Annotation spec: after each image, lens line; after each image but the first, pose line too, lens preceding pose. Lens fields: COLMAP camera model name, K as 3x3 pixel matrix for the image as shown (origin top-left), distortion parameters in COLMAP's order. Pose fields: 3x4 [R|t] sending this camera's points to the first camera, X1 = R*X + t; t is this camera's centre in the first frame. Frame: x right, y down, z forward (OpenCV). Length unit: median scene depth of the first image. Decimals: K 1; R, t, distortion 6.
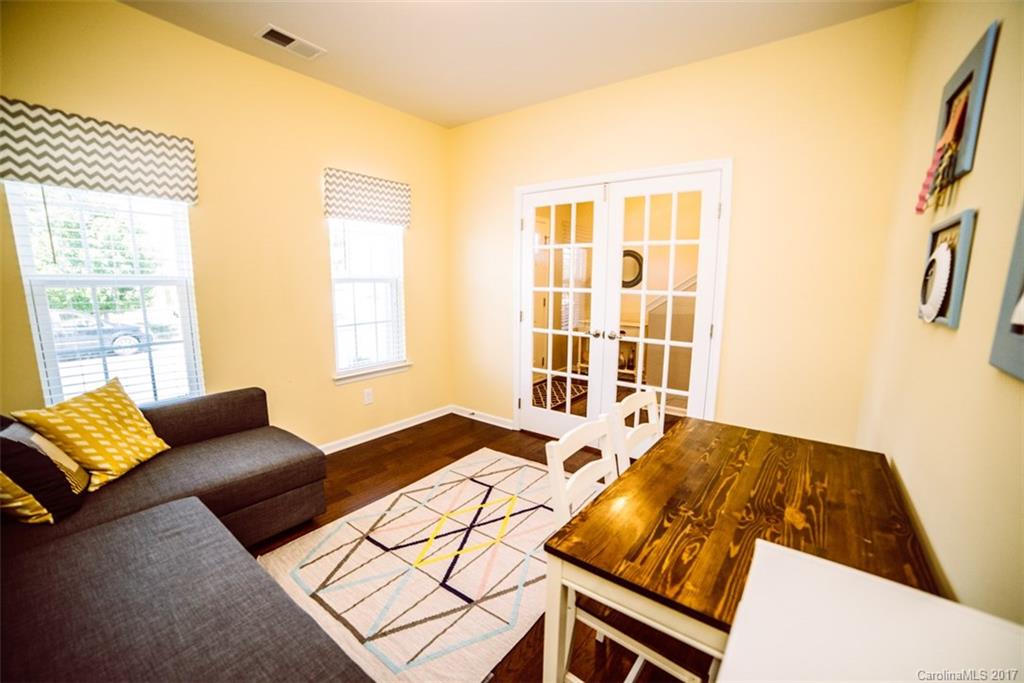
lens RADIAL K [[422.1, 0, 510.2], [0, 422.1, 349.3], [0, 0, 1]] dist [-0.100459, 0.034414]
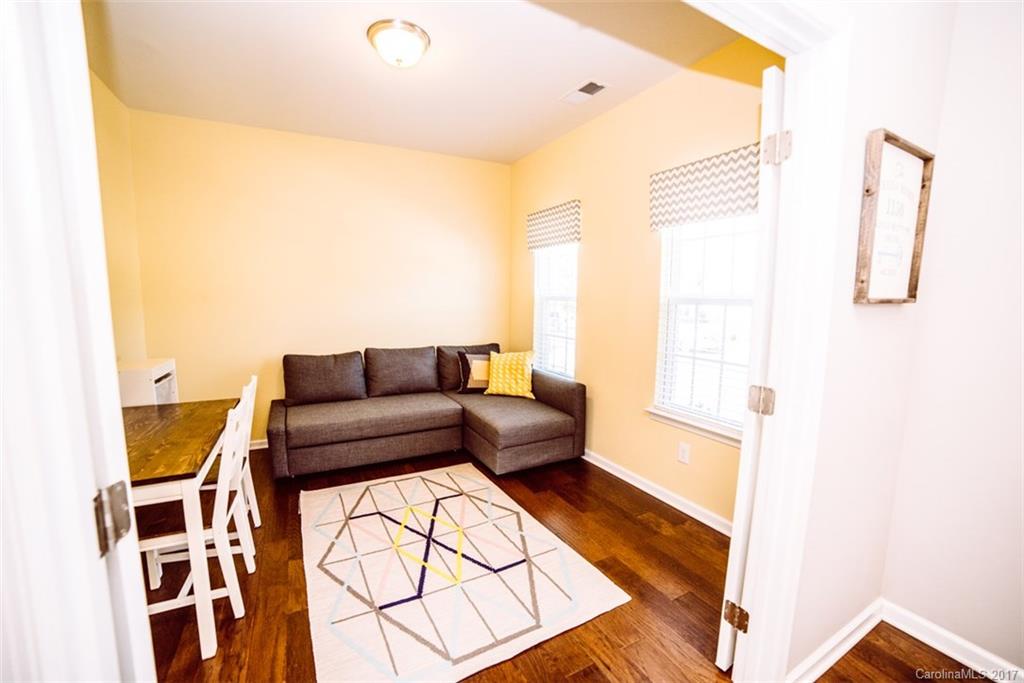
lens RADIAL K [[422.1, 0, 510.2], [0, 422.1, 349.3], [0, 0, 1]] dist [-0.100459, 0.034414]
pose [[-0.433917, 0.098815, -0.895518, 0.626222], [-0.158957, 0.969978, 0.184052, -0.219525], [0.886819, 0.222212, -0.405183, 1.367944]]
